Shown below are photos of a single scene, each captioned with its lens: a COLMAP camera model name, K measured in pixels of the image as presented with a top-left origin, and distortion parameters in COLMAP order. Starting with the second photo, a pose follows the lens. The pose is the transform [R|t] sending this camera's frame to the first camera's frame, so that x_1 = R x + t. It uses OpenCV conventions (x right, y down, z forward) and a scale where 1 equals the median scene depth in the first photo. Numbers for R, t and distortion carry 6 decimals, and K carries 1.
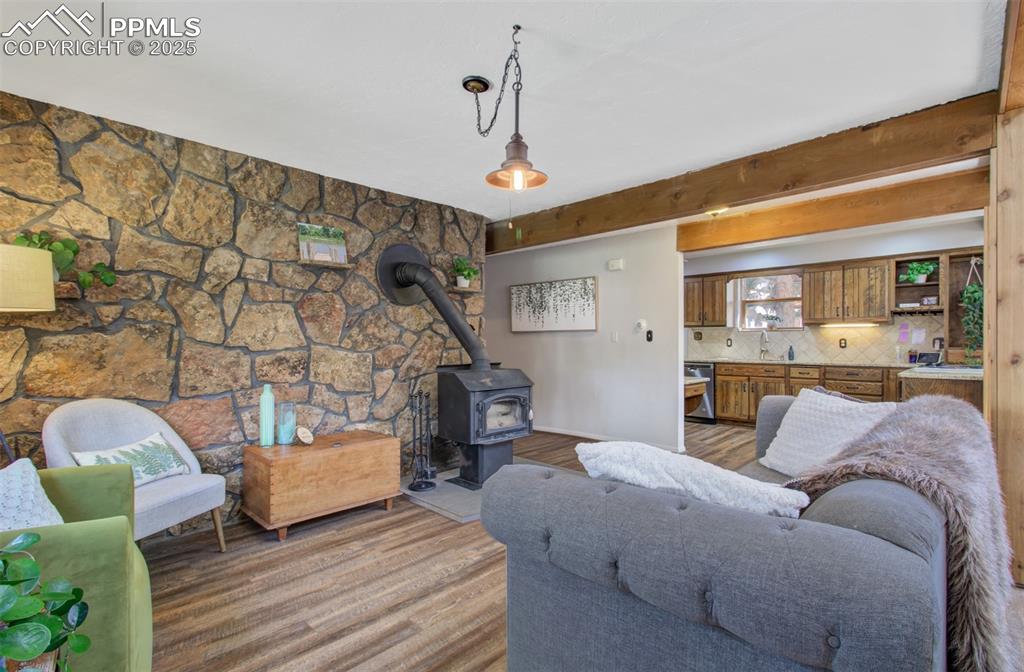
lens RADIAL K [[473.4, 0, 522.8], [0, 473.4, 343.8], [0, 0, 1]] dist [-0.004409, 0.001811]
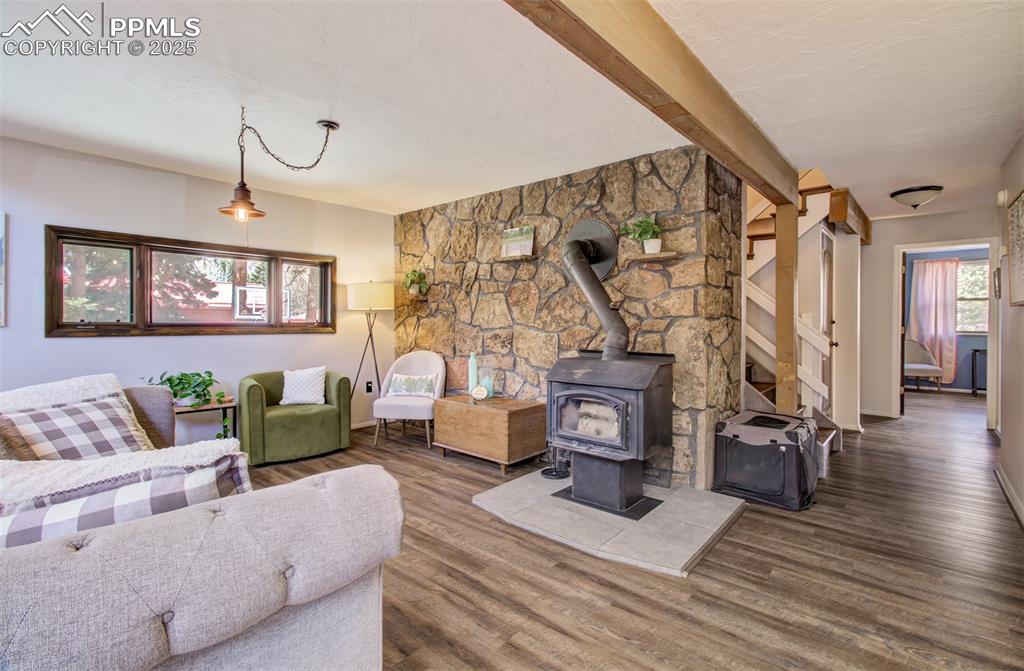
lens RADIAL K [[467.6, 0, 502.1], [0, 467.6, 317.7], [0, 0, 1]] dist [-0.008285, 0.004967]
pose [[0.040431, -0.008125, -0.999149, 0.727868], [-0.013443, 0.999872, -0.008674, -0.005330], [0.999092, 0.013782, 0.040317, 0.853451]]
